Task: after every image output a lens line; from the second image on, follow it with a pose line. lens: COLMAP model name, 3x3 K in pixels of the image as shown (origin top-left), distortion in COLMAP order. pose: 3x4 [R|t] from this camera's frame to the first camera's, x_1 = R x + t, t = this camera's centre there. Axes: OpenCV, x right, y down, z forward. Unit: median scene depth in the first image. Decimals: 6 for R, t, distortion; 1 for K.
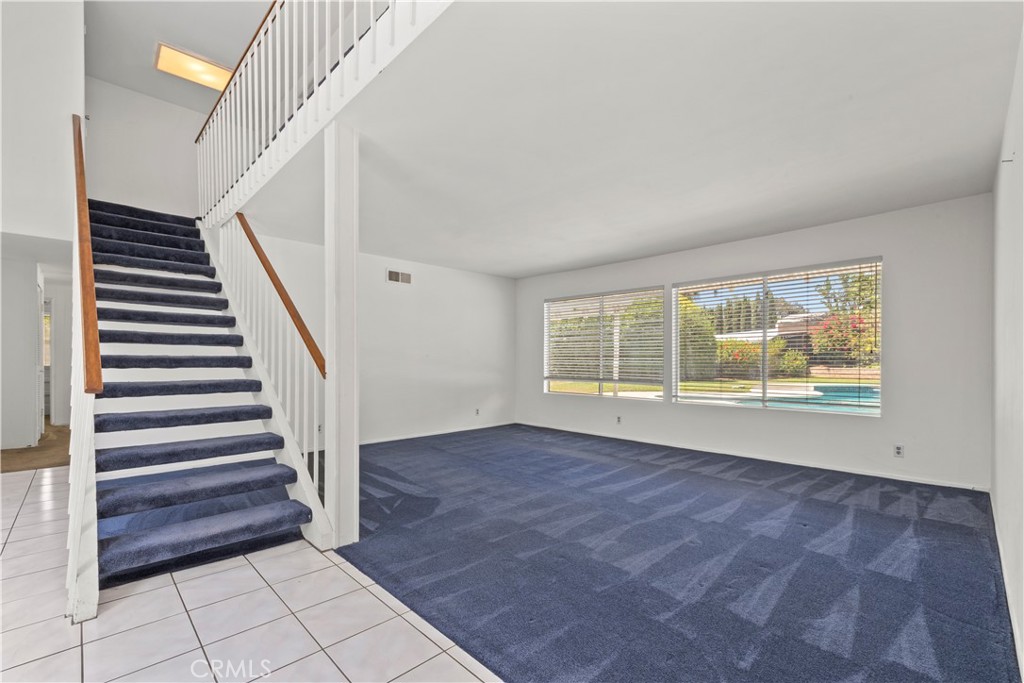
lens RADIAL K [[444.4, 0, 510.4], [0, 444.4, 361.3], [0, 0, 1]] dist [-0.001971, 0.000432]
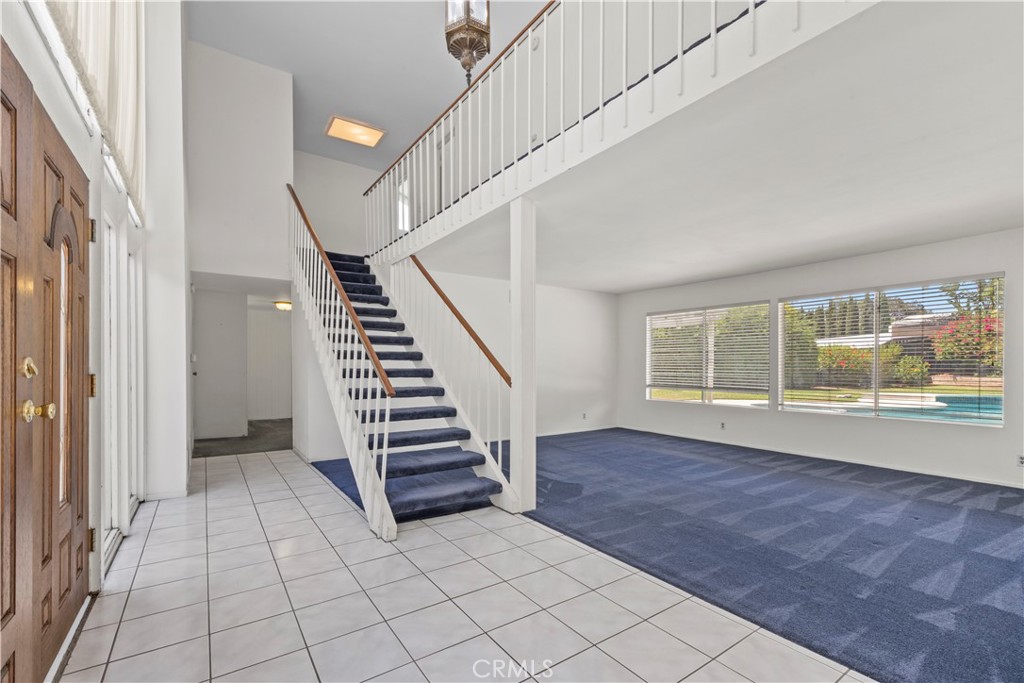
lens RADIAL K [[444.1, 0, 508.8], [0, 444.1, 369.8], [0, 0, 1]] dist [-0.000431, 0.000050]
pose [[0.985687, 0.001962, -0.168576, -0.140747], [-0.000916, 0.999980, 0.006286, -0.016353], [0.168585, -0.006042, 0.985669, -0.236550]]
